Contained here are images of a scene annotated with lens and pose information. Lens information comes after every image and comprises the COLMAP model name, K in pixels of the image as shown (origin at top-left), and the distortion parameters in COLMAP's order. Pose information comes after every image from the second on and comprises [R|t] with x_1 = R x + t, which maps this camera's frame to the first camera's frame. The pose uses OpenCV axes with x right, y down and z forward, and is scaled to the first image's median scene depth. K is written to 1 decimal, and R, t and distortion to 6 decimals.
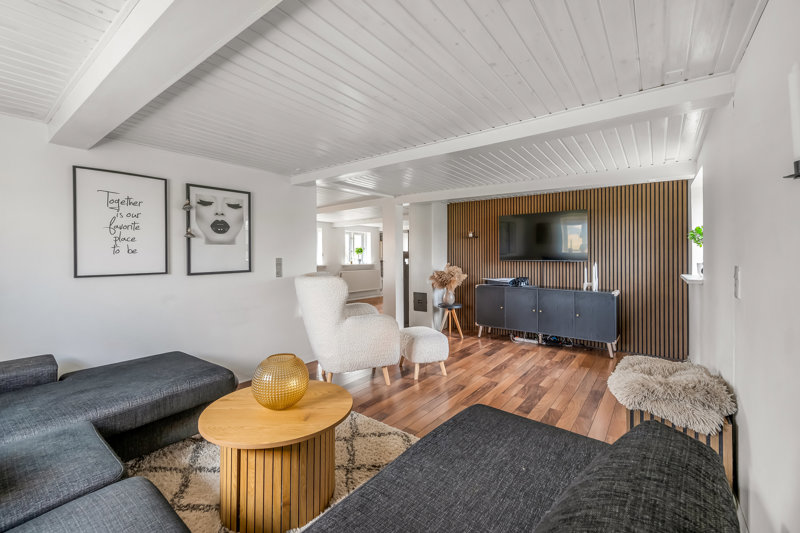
lens RADIAL K [[343.5, 0, 398.3], [0, 343.5, 259.7], [0, 0, 1]] dist [0.001620, 0.000204]
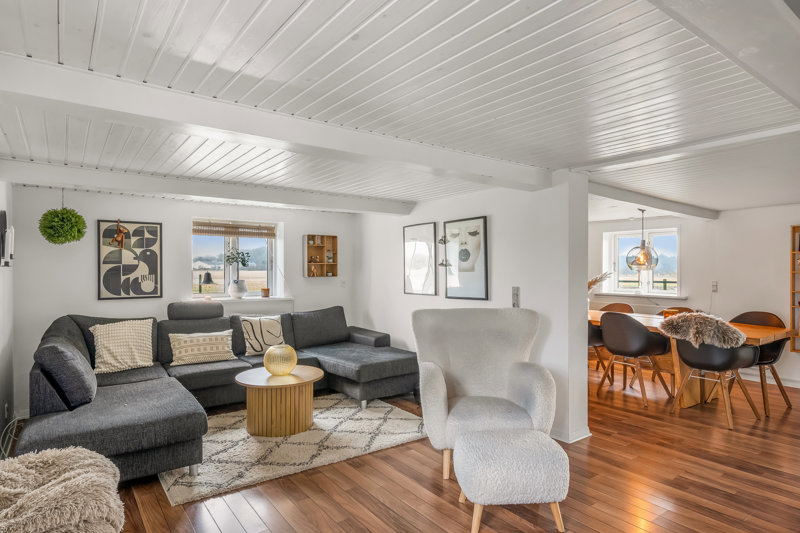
lens RADIAL K [[456.2, 0, 398.8], [0, 456.2, 268.0], [0, 0, 1]] dist [-0.001402, -0.000109]
pose [[-0.281820, -0.000556, -0.959467, 0.873038], [-0.010833, 0.999938, 0.002603, -0.055949], [0.959406, 0.011128, -0.281808, 1.168291]]
